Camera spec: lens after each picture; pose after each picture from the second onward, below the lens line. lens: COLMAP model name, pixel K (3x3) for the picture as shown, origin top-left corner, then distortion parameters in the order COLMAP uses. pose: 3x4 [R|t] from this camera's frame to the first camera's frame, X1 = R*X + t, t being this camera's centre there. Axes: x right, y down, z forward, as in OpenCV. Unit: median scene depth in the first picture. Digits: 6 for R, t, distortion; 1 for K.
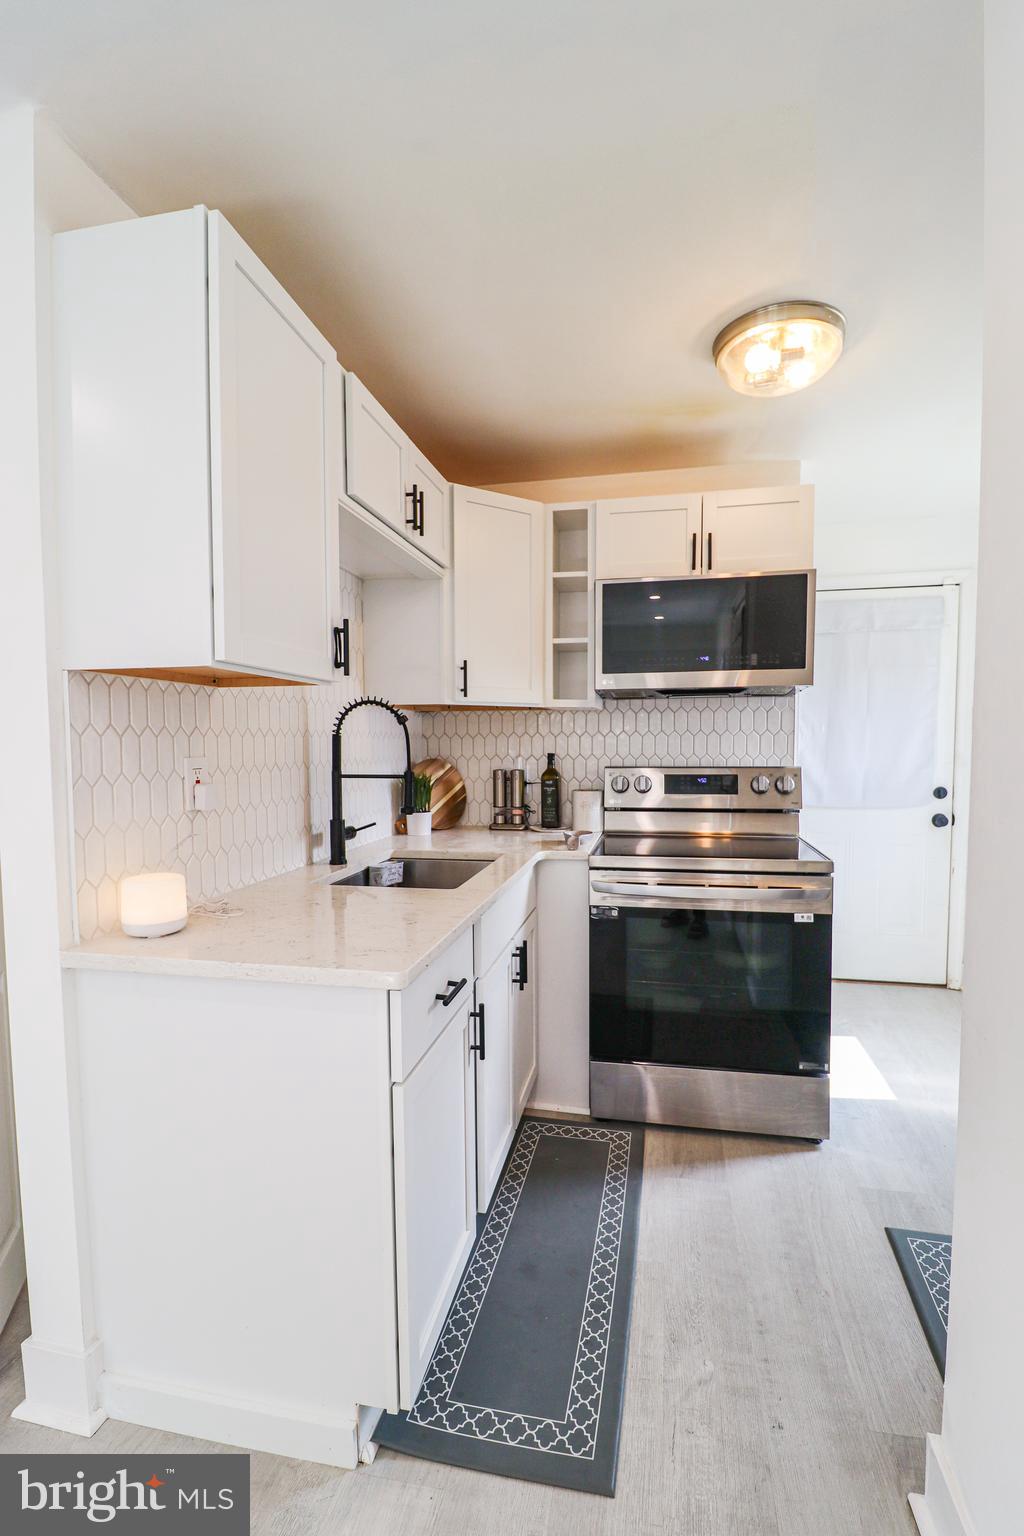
lens RADIAL K [[723.4, 0, 512.0], [0, 723.4, 785.0], [0, 0, 1]] dist [-0.002072, -0.012908]
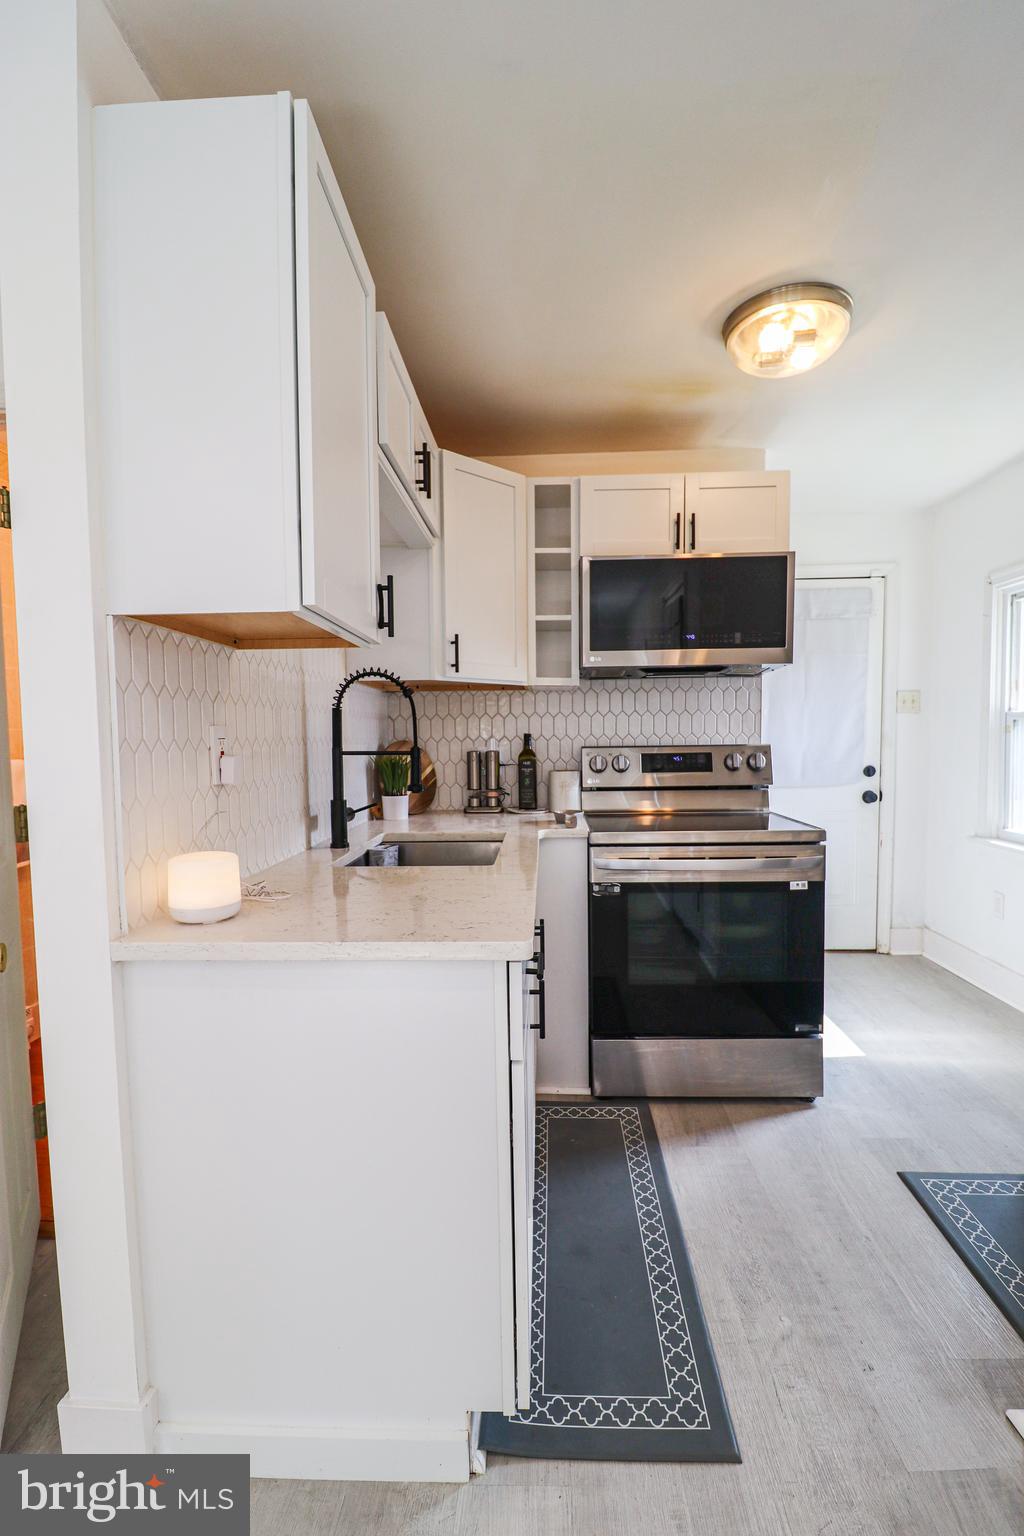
lens RADIAL K [[723.4, 0, 512.0], [0, 723.4, 785.0], [0, 0, 1]] dist [-0.002072, -0.012908]
pose [[0.986385, -0.017309, 0.163539, -0.165786], [0.016744, 0.999848, 0.004834, 0.026792], [-0.163598, -0.002030, 0.986525, 0.041838]]
